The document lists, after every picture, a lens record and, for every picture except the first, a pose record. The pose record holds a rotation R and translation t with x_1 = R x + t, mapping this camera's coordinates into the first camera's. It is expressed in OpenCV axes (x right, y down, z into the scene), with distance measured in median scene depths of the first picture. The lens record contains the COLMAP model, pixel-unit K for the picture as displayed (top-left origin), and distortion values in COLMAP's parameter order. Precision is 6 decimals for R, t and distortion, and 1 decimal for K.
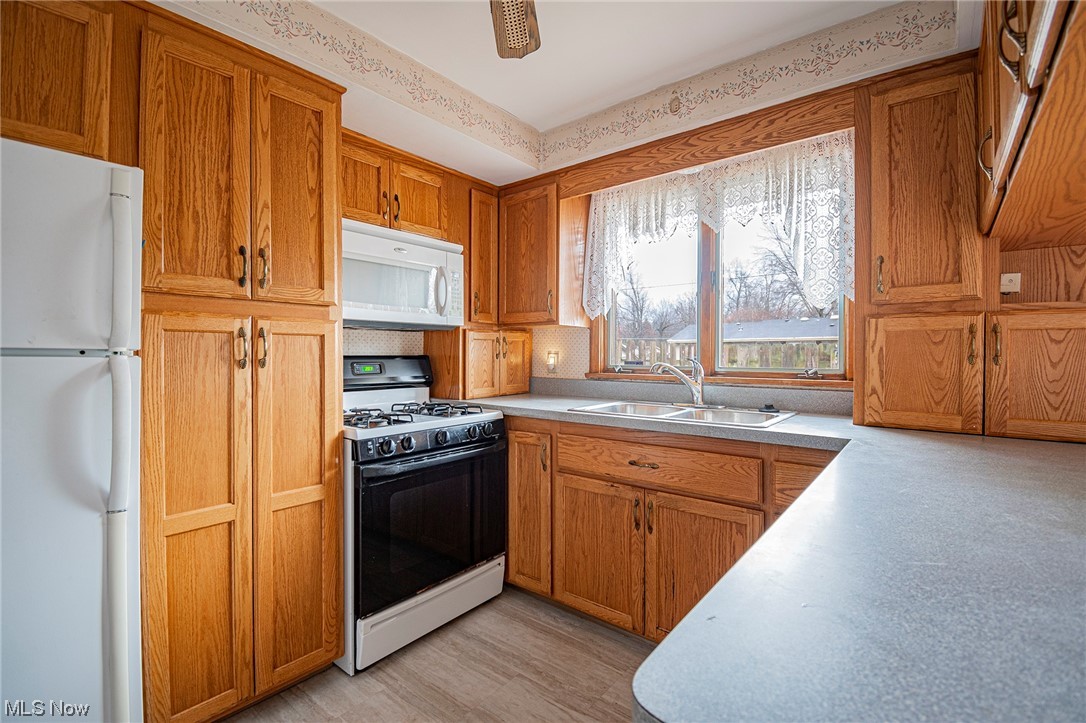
lens RADIAL K [[492.2, 0, 508.0], [0, 492.2, 354.6], [0, 0, 1]] dist [-0.018416, -0.006075]
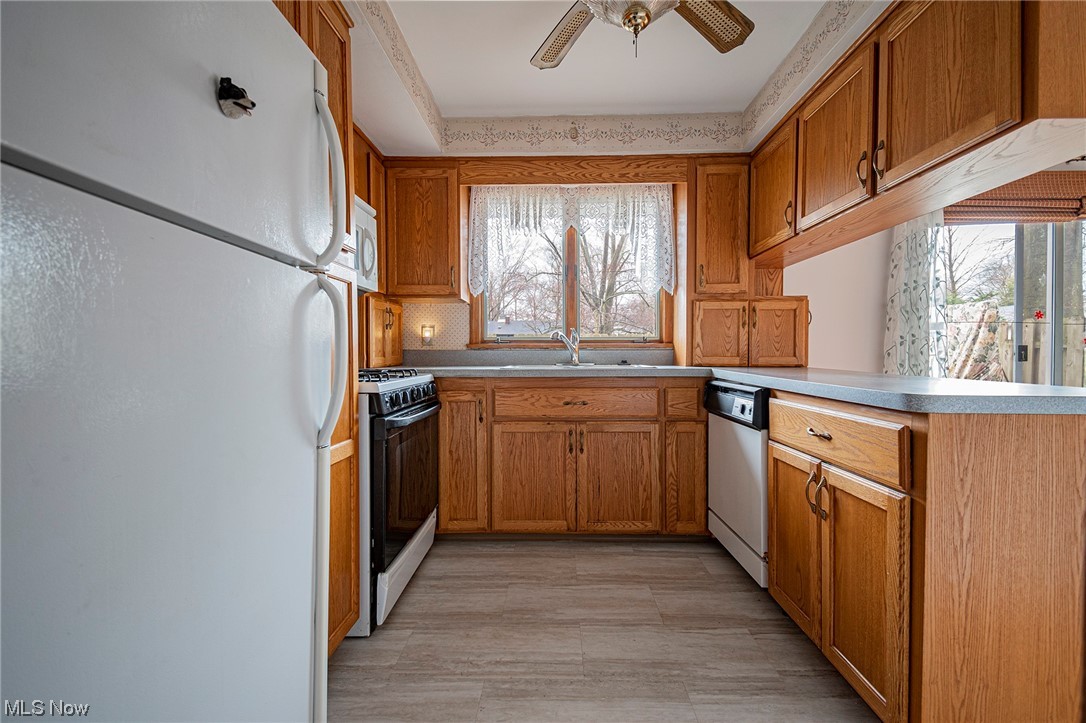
lens RADIAL K [[492.2, 0, 540.2], [0, 492.2, 365.8], [0, 0, 1]] dist [-0.018416, -0.006075]
pose [[0.775085, -0.016262, 0.631648, -0.583140], [0.001546, 0.999715, 0.023840, 0.083259], [-0.631855, -0.017501, 0.774889, 0.028954]]
